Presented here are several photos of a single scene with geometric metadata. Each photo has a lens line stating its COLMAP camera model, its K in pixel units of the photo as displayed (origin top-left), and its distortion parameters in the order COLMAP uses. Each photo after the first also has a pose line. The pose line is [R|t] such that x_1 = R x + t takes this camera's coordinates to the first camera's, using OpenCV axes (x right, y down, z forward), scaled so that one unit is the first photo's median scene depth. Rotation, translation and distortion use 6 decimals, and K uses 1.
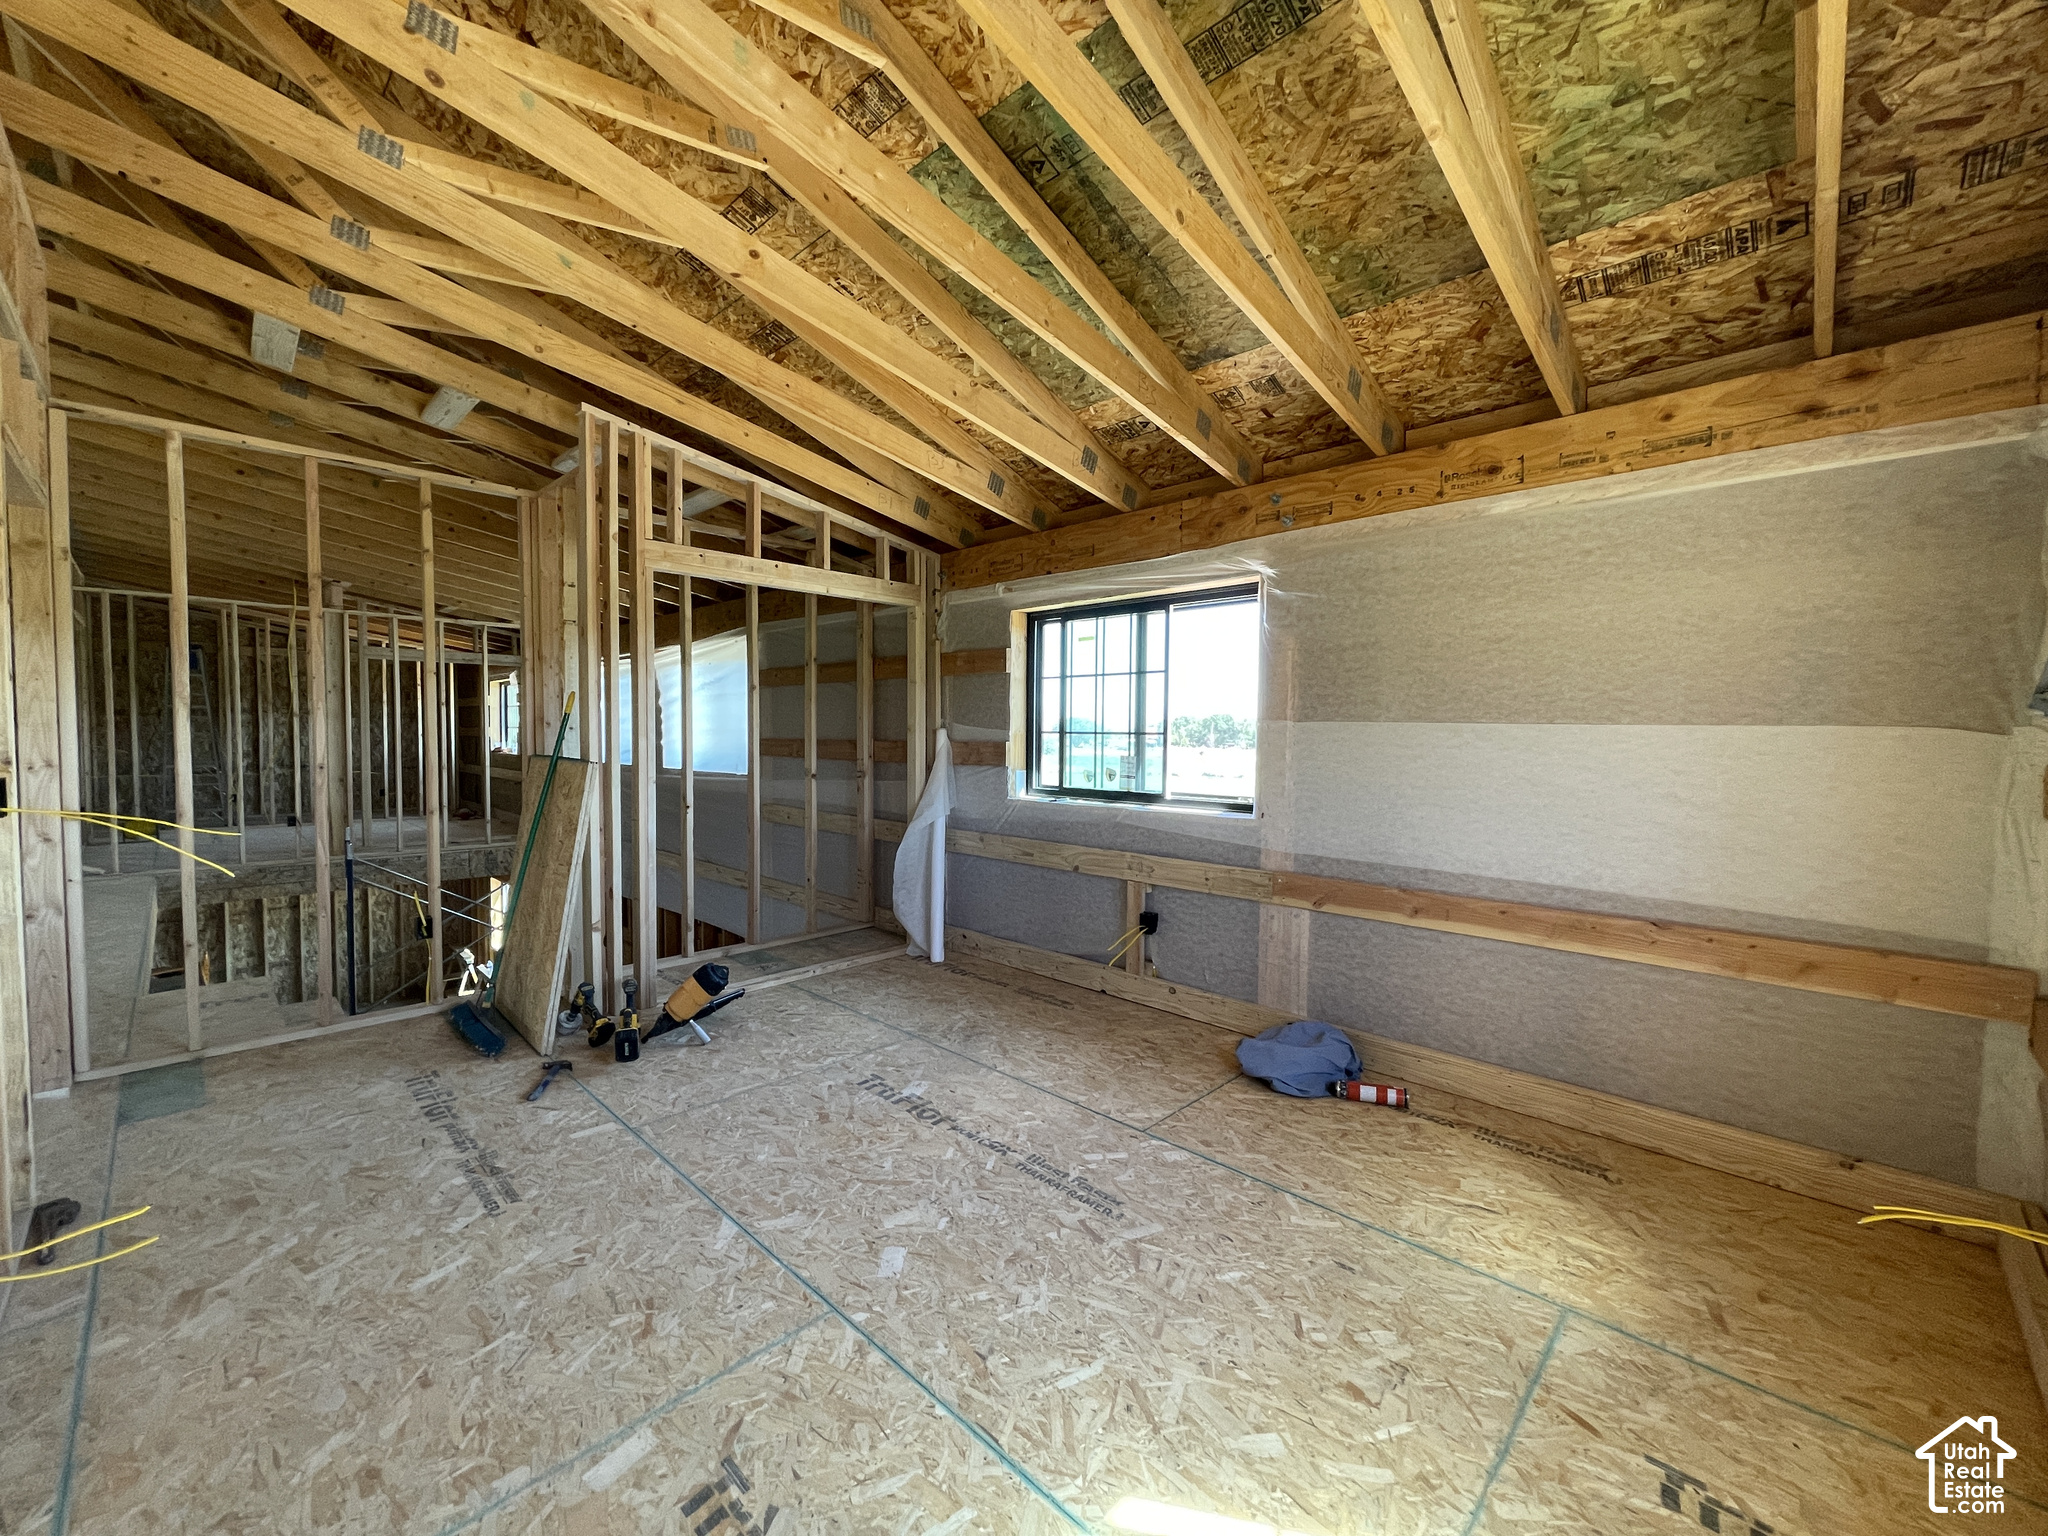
lens RADIAL K [[822.9, 0, 1012.4], [0, 822.9, 768.5], [0, 0, 1]] dist [0.003623, 0.000561]
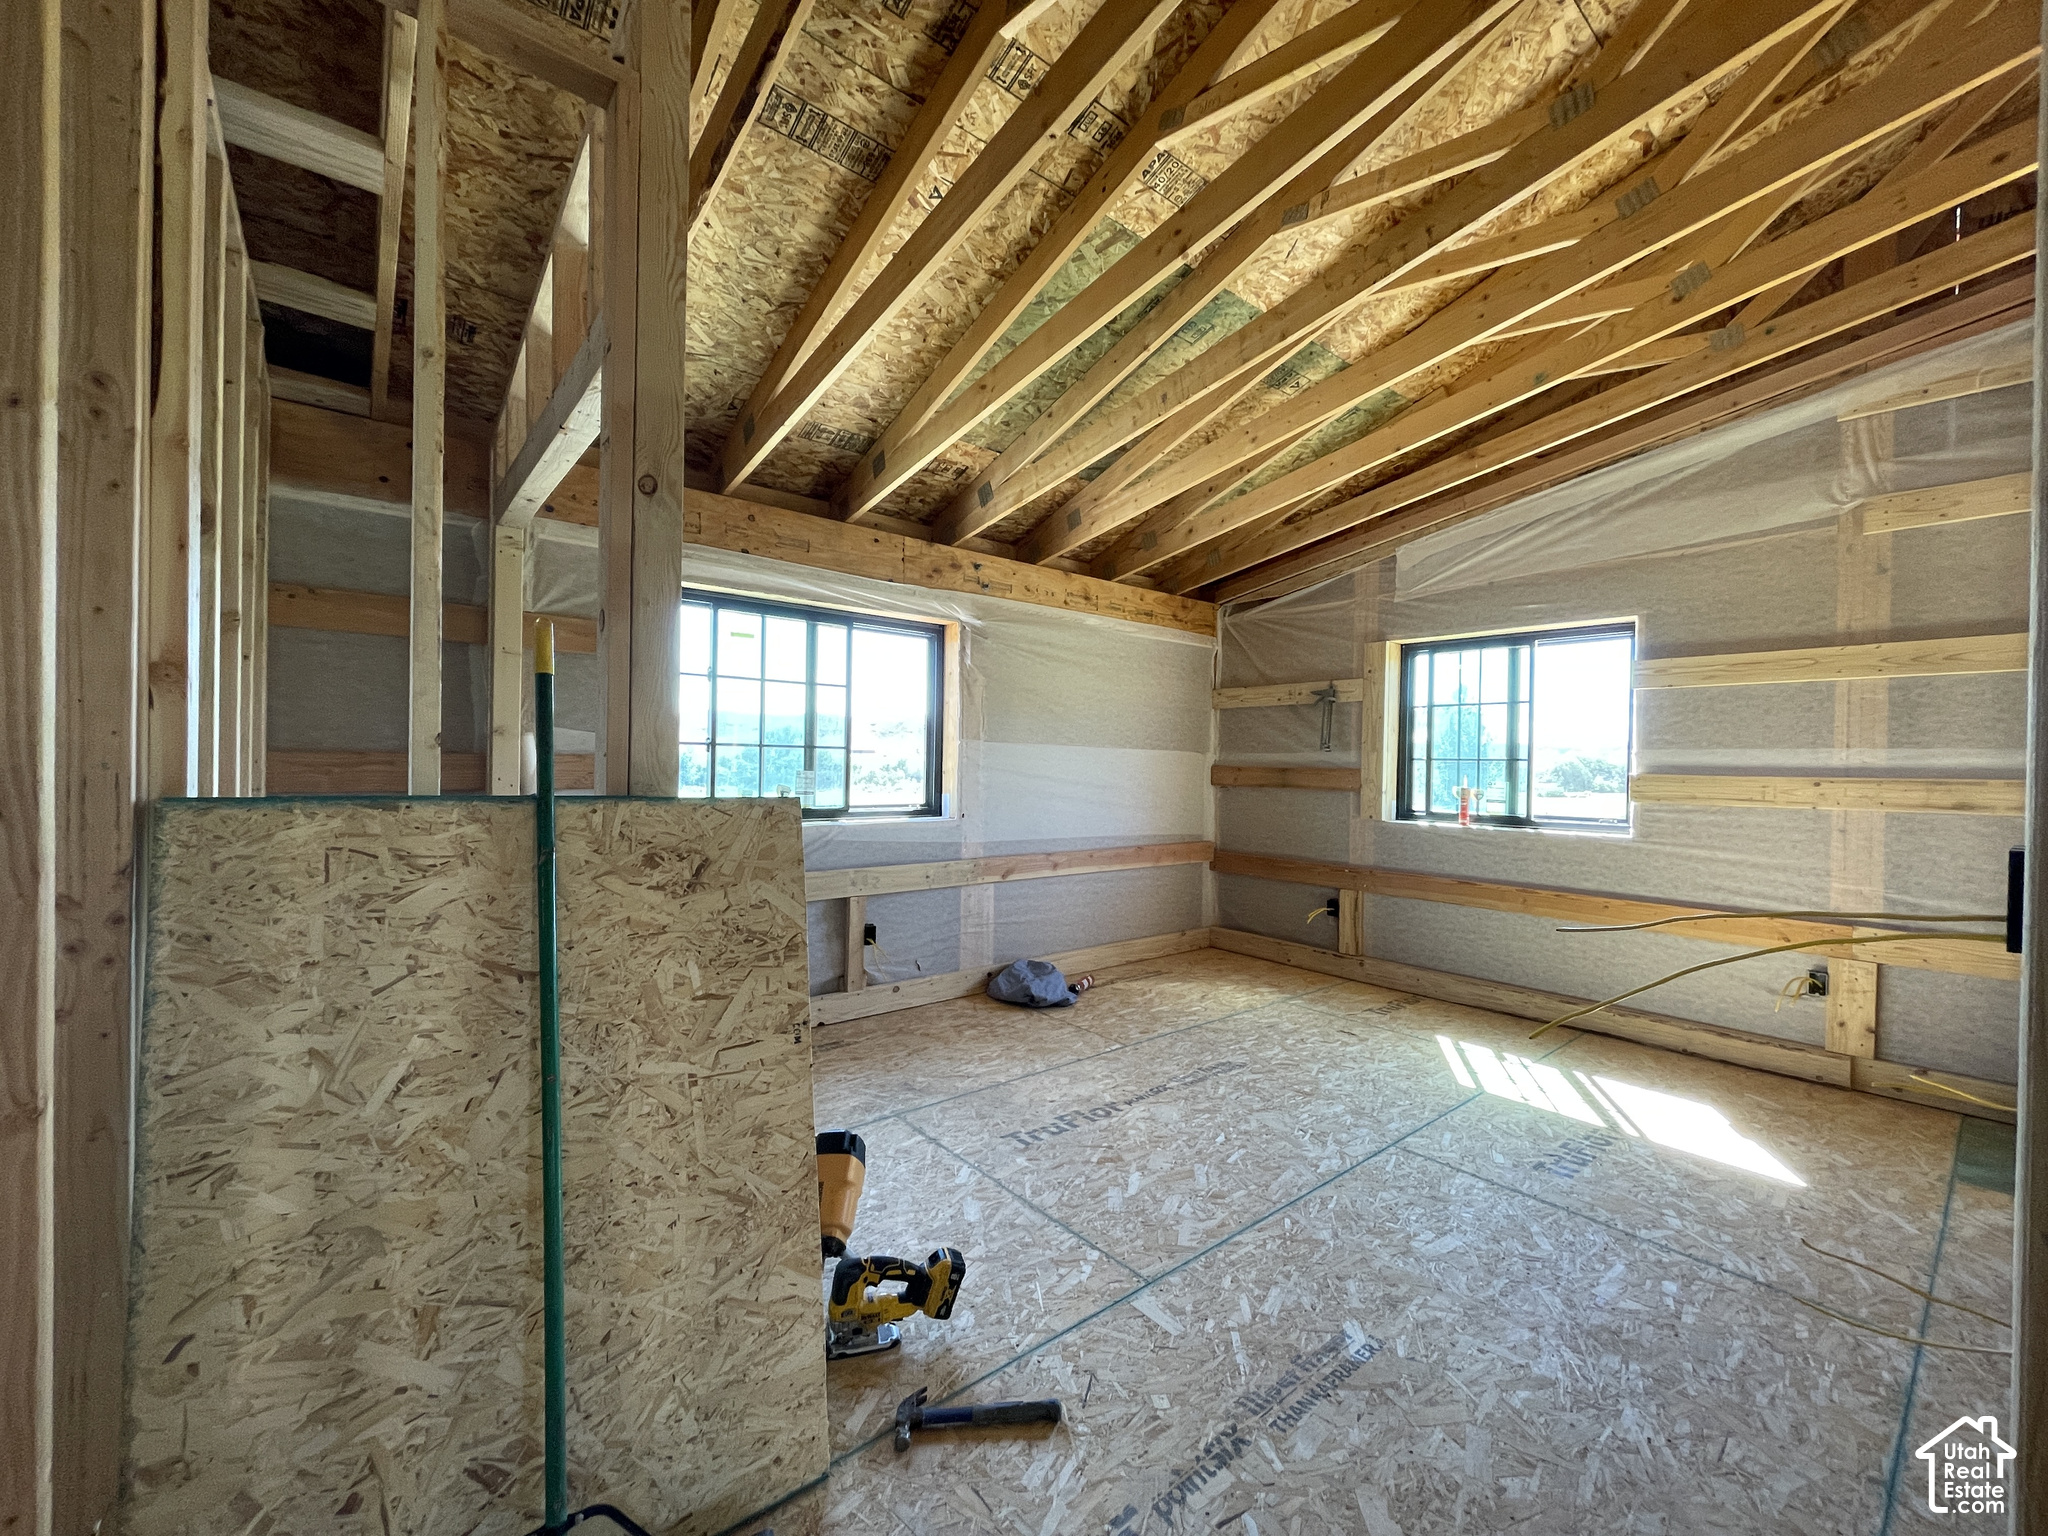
lens RADIAL K [[822.9, 0, 1012.4], [0, 822.9, 768.5], [0, 0, 1]] dist [0.003623, 0.000561]
pose [[0.114804, -0.013748, 0.993293, -0.935883], [0.027710, 0.999559, 0.010632, -0.025496], [-0.993002, 0.026304, 0.115135, 0.799237]]
